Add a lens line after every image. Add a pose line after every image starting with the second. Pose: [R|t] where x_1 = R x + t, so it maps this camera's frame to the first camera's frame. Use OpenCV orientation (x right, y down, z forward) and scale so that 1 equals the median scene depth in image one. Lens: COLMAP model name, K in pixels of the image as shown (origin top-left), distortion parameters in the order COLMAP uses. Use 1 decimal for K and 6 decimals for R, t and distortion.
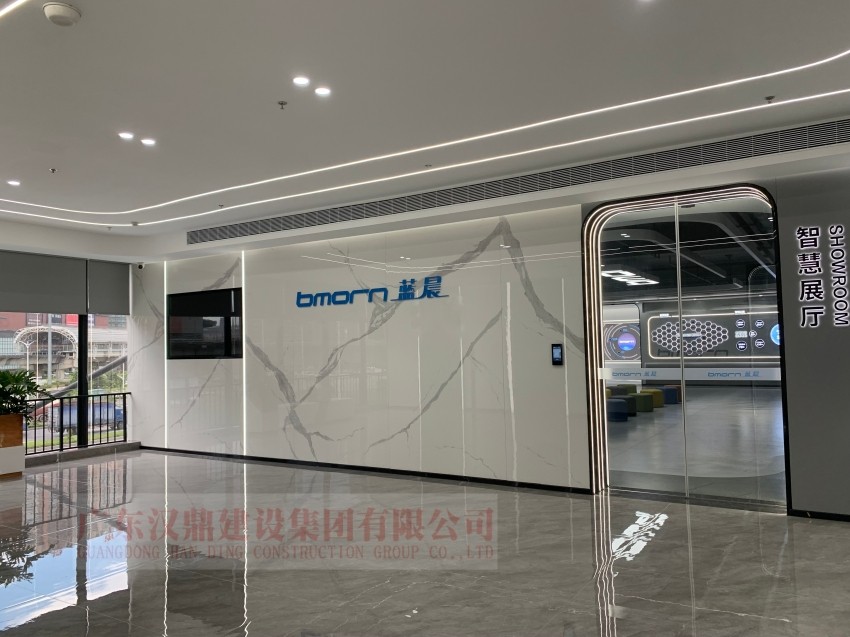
lens RADIAL K [[653.9, 0, 433.4], [0, 653.9, 315.5], [0, 0, 1]] dist [0.055145, -0.028519]
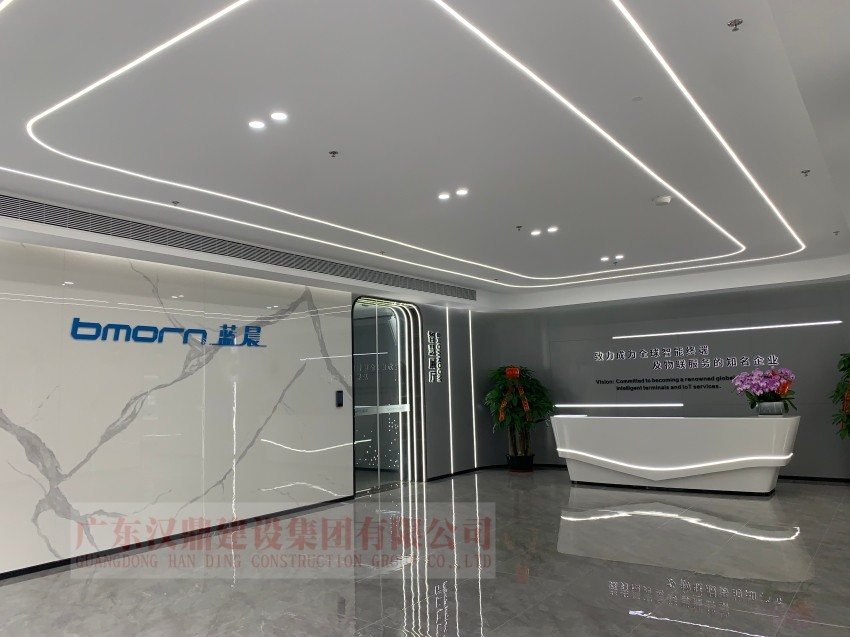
lens RADIAL K [[653.9, 0, 426.2], [0, 653.9, 318.9], [0, 0, 1]] dist [0.055145, -0.028519]
pose [[0.077786, 0.125769, 0.989005, -0.973048], [-0.023679, 0.991964, -0.124283, 0.050420], [-0.996689, -0.013751, 0.080139, 0.612682]]
